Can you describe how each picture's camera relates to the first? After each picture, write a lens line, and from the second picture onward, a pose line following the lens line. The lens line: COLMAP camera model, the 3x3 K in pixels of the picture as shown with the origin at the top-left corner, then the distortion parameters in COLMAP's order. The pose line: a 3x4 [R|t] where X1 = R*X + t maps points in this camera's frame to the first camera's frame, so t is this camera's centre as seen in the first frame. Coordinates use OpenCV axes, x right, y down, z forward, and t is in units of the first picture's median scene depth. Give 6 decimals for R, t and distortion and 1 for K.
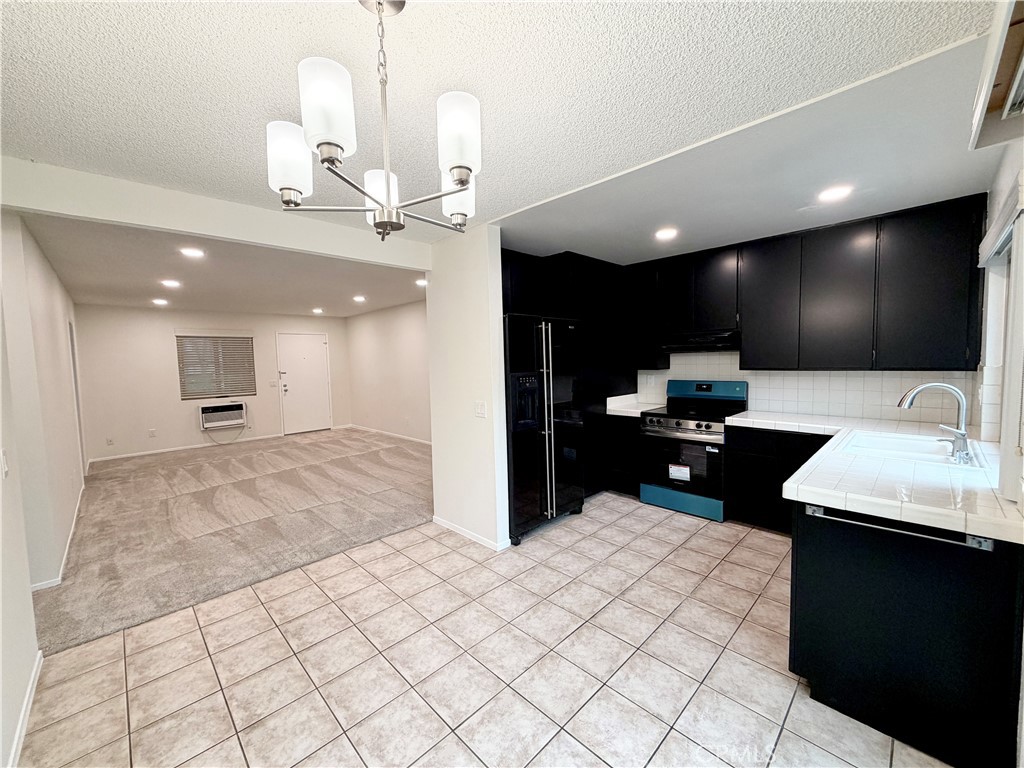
lens RADIAL K [[406.1, 0, 510.7], [0, 406.1, 386.4], [0, 0, 1]] dist [-0.001593, -0.000314]
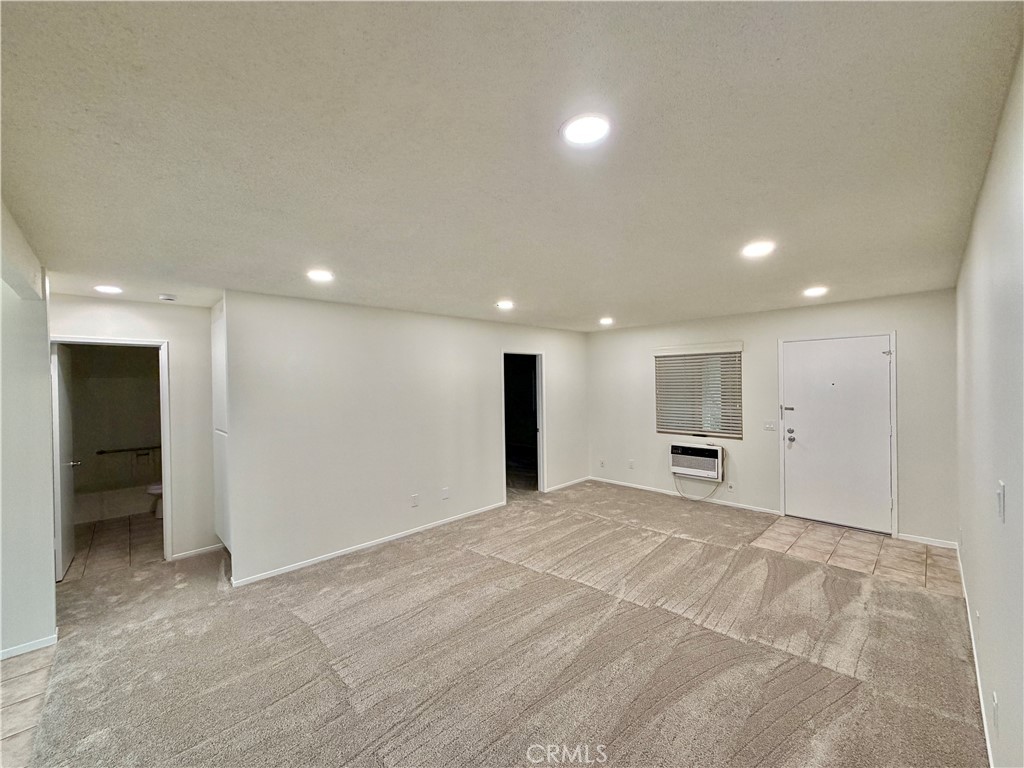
lens RADIAL K [[406.1, 0, 510.7], [0, 406.1, 386.4], [0, 0, 1]] dist [-0.001593, -0.000314]
pose [[-0.002040, 0.031221, -0.999510, 0.051250], [-0.058357, 0.997805, 0.031287, -0.161554], [0.998294, 0.058392, -0.000214, 1.610706]]
